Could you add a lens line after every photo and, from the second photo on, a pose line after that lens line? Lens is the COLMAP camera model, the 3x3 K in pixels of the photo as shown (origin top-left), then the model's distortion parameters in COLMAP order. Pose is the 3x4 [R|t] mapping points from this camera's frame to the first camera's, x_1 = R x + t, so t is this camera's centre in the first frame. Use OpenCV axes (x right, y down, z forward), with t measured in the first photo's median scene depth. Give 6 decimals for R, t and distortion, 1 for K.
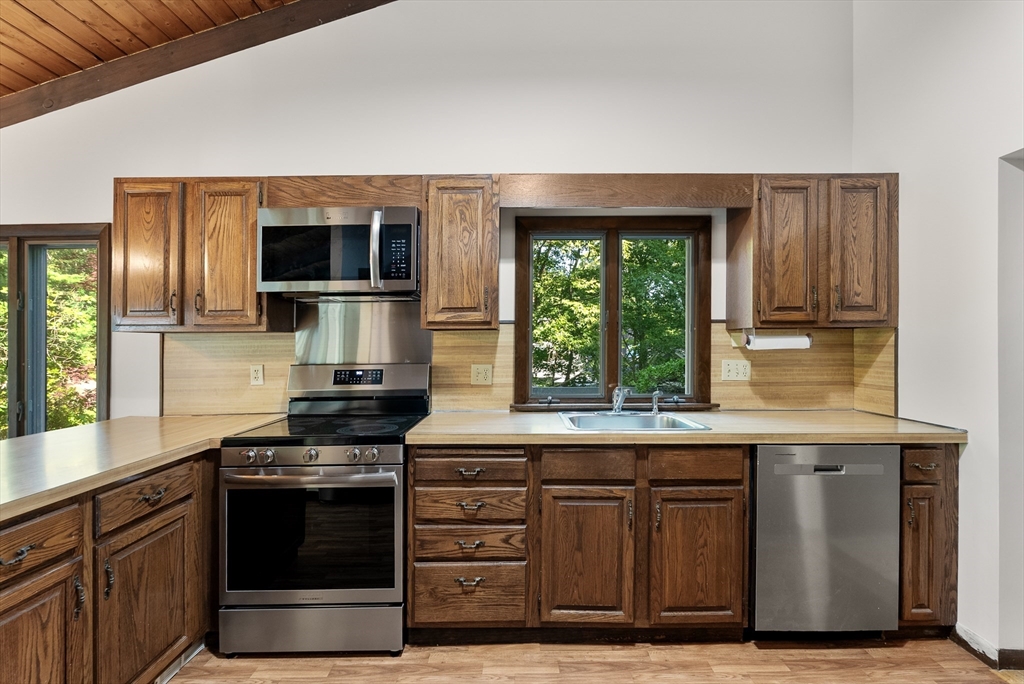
lens RADIAL K [[465.5, 0, 512.0], [0, 465.5, 342.0], [0, 0, 1]] dist [0.003378, 0.000932]
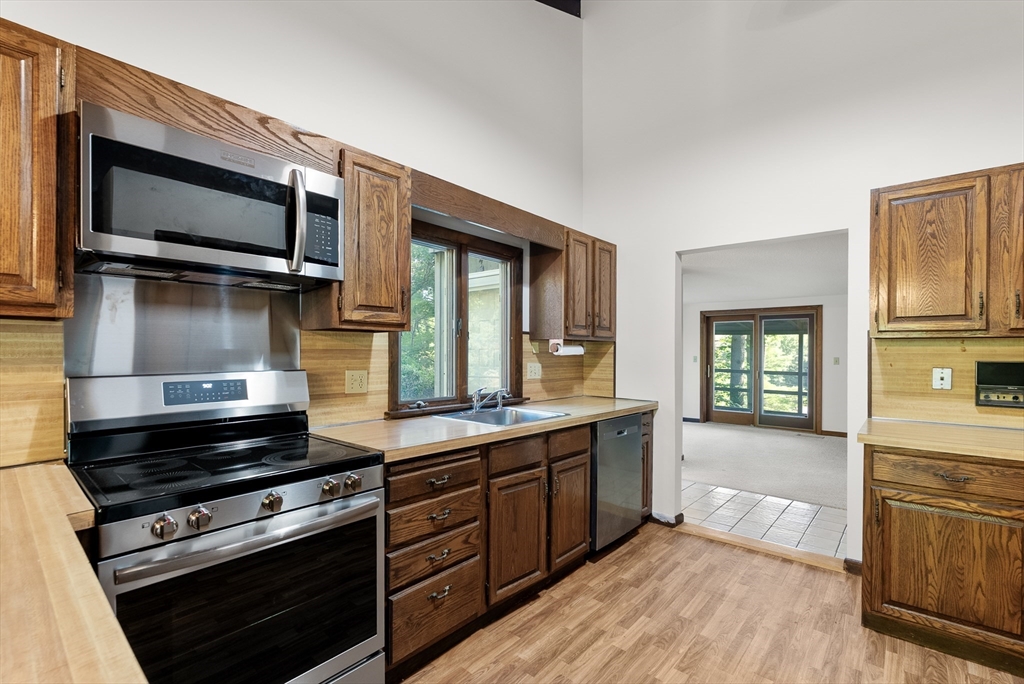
lens RADIAL K [[463.4, 0, 511.5], [0, 463.4, 354.3], [0, 0, 1]] dist [0.002004, 0.000495]
pose [[0.657835, 0.006632, 0.753133, -0.609800], [-0.017253, 0.999832, 0.006266, 0.007945], [-0.752964, -0.017116, 0.657839, 0.225410]]
